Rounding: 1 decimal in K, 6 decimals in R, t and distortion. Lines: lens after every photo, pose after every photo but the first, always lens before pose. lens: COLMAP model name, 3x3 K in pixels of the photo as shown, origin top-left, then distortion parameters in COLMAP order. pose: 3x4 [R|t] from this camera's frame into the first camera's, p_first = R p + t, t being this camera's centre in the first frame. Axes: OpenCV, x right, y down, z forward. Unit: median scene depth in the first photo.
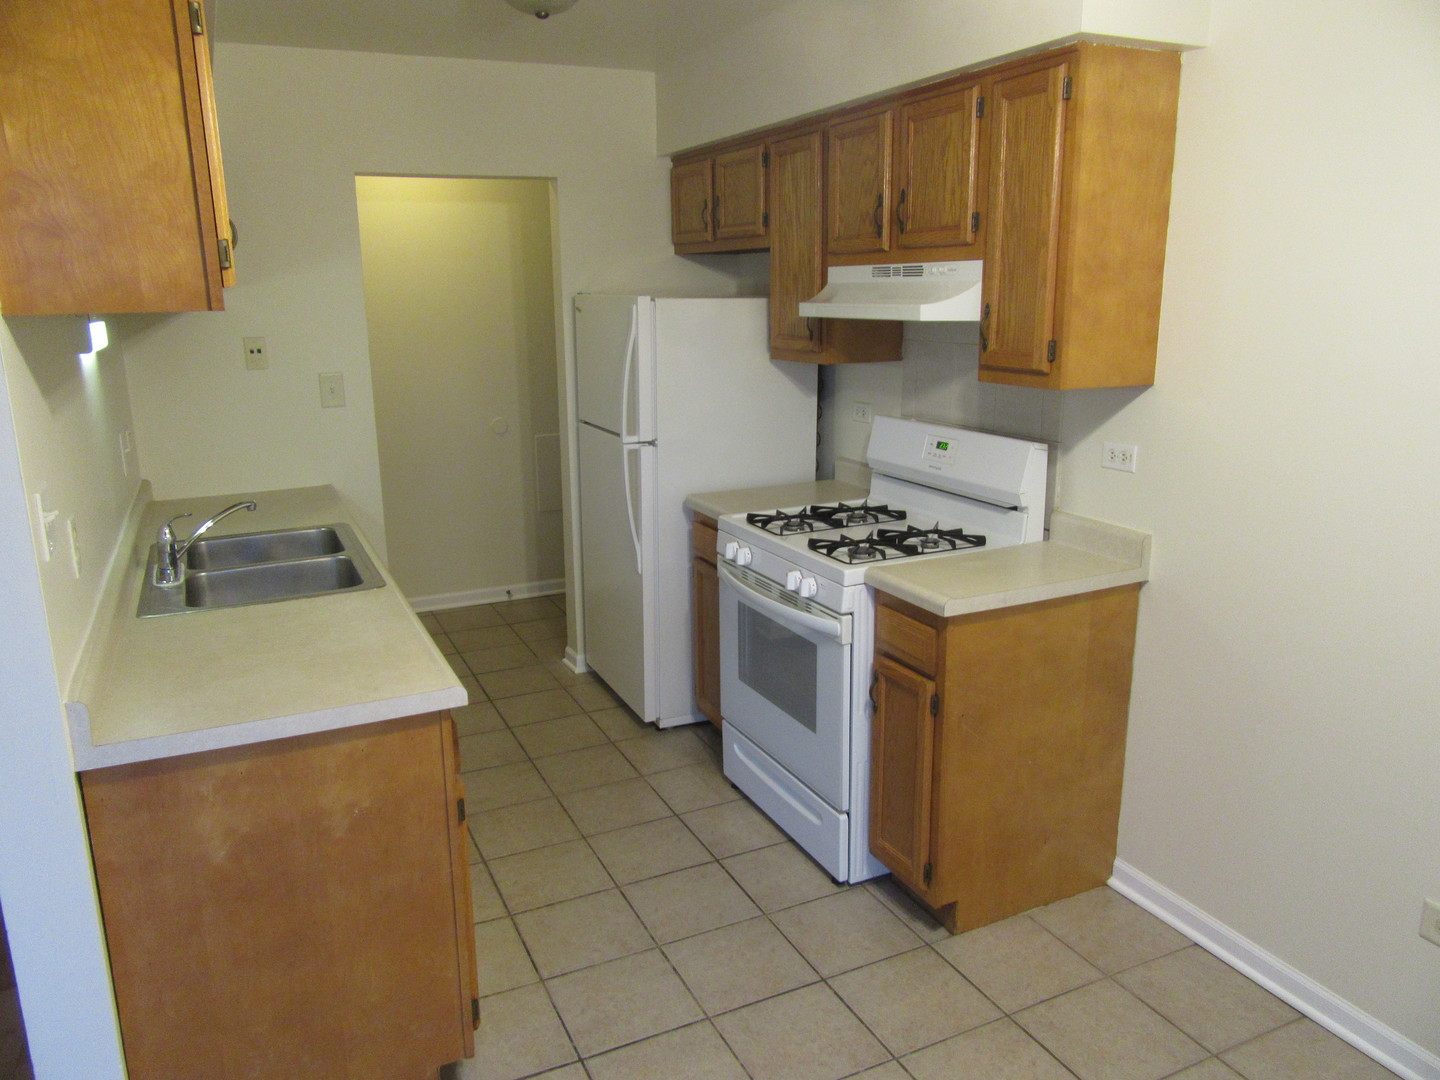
lens RADIAL K [[1059.3, 0, 725.7], [0, 1059.3, 539.7], [0, 0, 1]] dist [-0.014135, 0.008858]
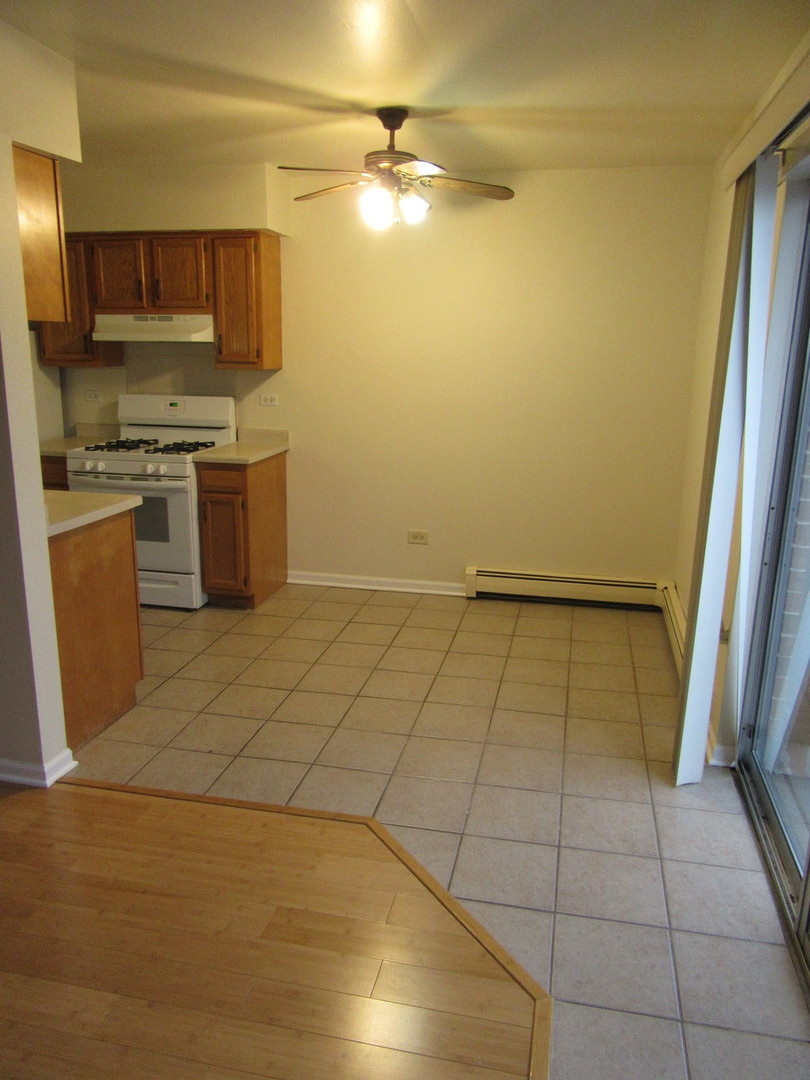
lens RADIAL K [[794.5, 0, 403.1], [0, 794.5, 539.9], [0, 0, 1]] dist [-0.014135, 0.008858]
pose [[0.616925, -0.169907, 0.768463, -0.872985], [0.163006, 0.982831, 0.086441, 0.127125], [-0.769956, 0.071936, 0.634029, -0.351375]]
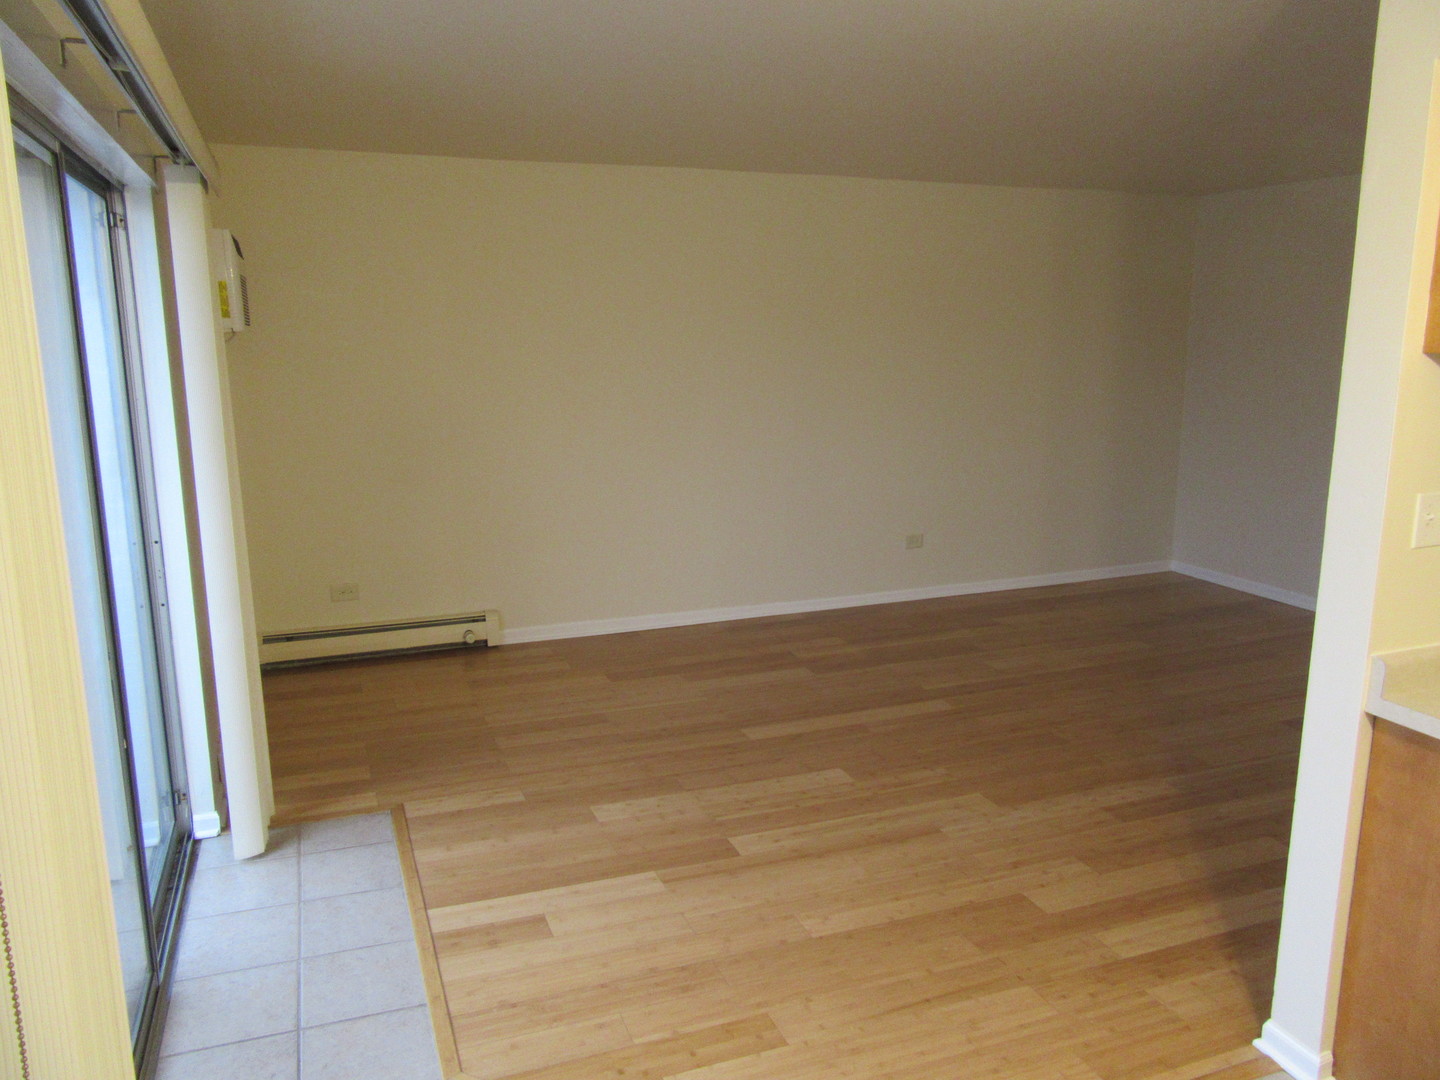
lens RADIAL K [[1059.3, 0, 719.0], [0, 1059.3, 542.0], [0, 0, 1]] dist [-0.014135, 0.008858]
pose [[-0.076393, 0.202460, -0.976306, 0.425257], [-0.227028, 0.949916, 0.214752, -0.038969], [0.970887, 0.238054, -0.026603, 0.167933]]
